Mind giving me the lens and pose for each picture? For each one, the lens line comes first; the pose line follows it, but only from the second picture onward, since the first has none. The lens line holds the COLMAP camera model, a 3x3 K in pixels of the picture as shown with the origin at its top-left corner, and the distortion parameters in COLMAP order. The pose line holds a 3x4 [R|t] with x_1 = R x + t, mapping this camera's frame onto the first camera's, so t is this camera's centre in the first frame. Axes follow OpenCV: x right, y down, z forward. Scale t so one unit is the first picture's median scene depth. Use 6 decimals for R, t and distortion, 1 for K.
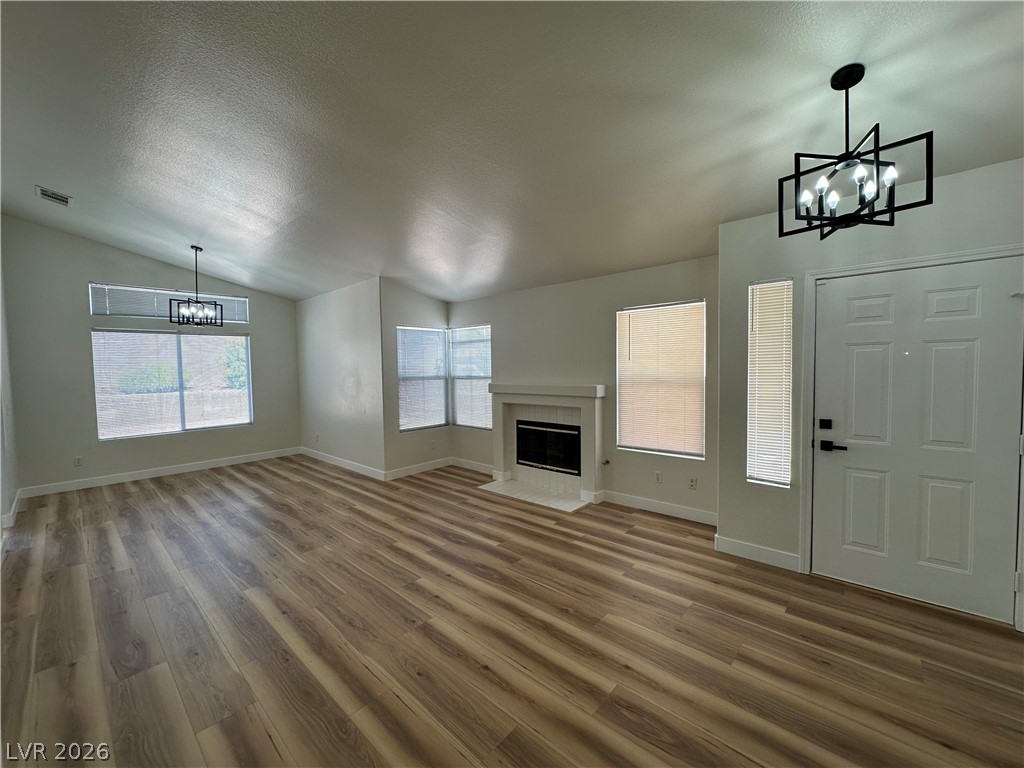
lens RADIAL K [[409.6, 0, 513.6], [0, 409.6, 382.1], [0, 0, 1]] dist [-0.004325, 0.000990]
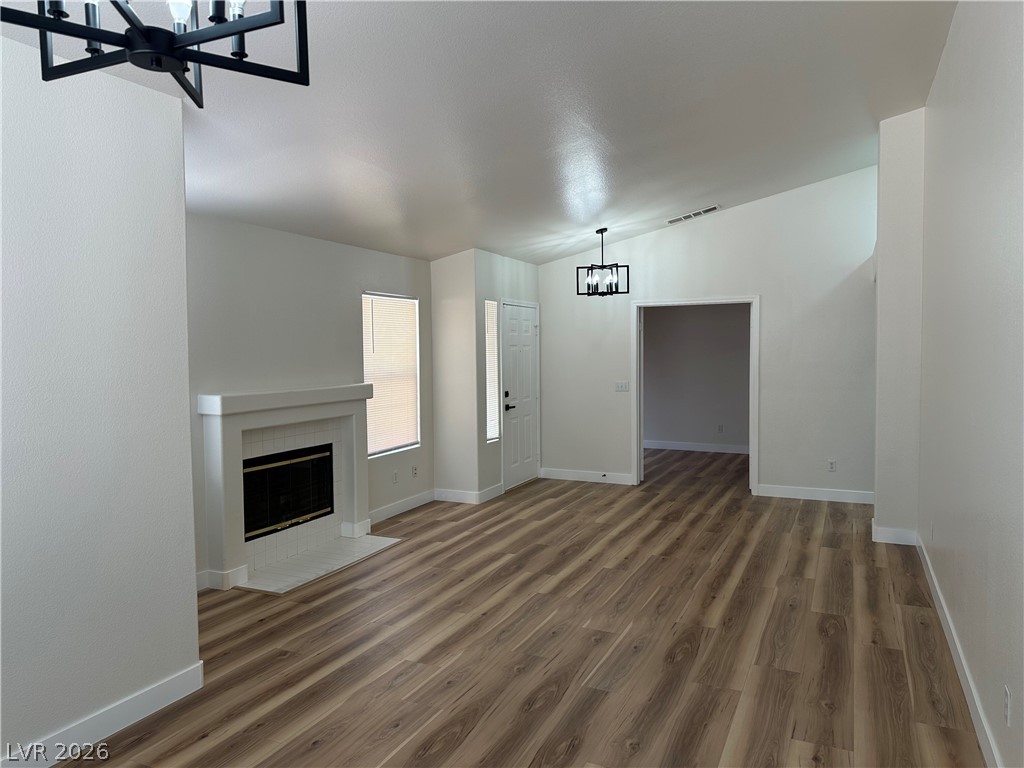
lens RADIAL K [[712.1, 0, 502.5], [0, 712.1, 384.3], [0, 0, 1]] dist [0.046591, -0.053620]
pose [[-0.275211, -0.032032, 0.960850, -1.315711], [0.051191, 0.997539, 0.047917, -0.048336], [-0.960020, 0.062374, -0.272894, 1.218154]]
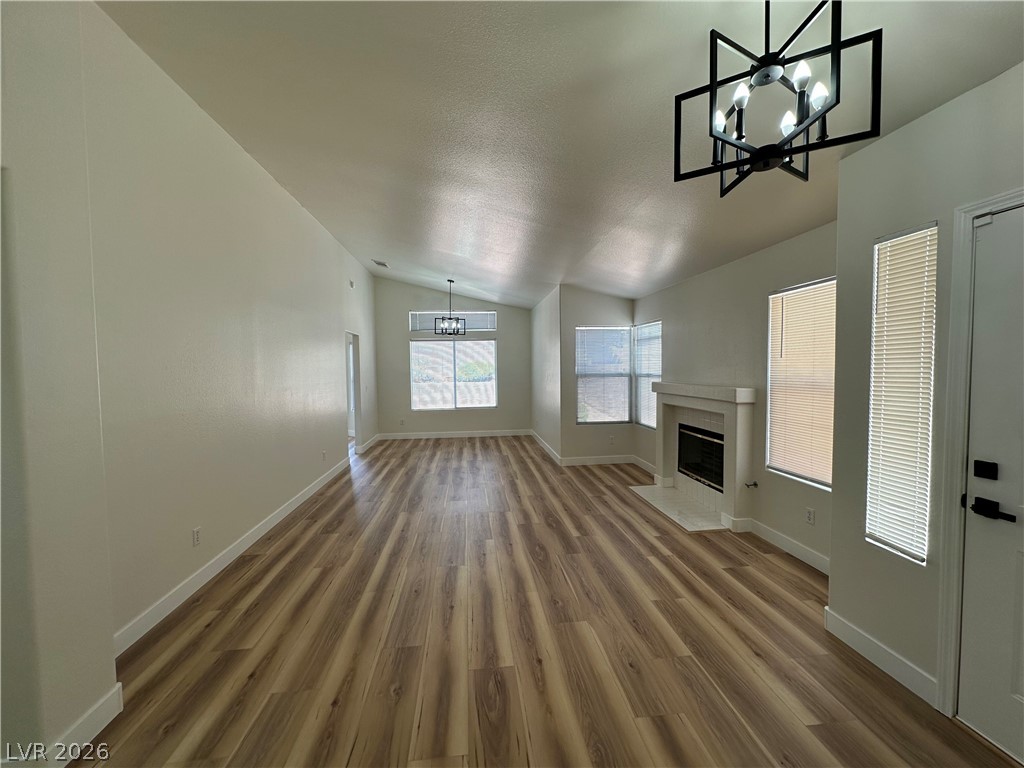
lens RADIAL K [[409.6, 0, 512.5], [0, 409.6, 384.1], [0, 0, 1]] dist [-0.004325, 0.000990]
pose [[0.746841, 0.035651, -0.664047, 0.441662], [-0.025732, 0.999363, 0.024713, -0.009900], [0.664505, -0.001369, 0.747283, 0.094711]]
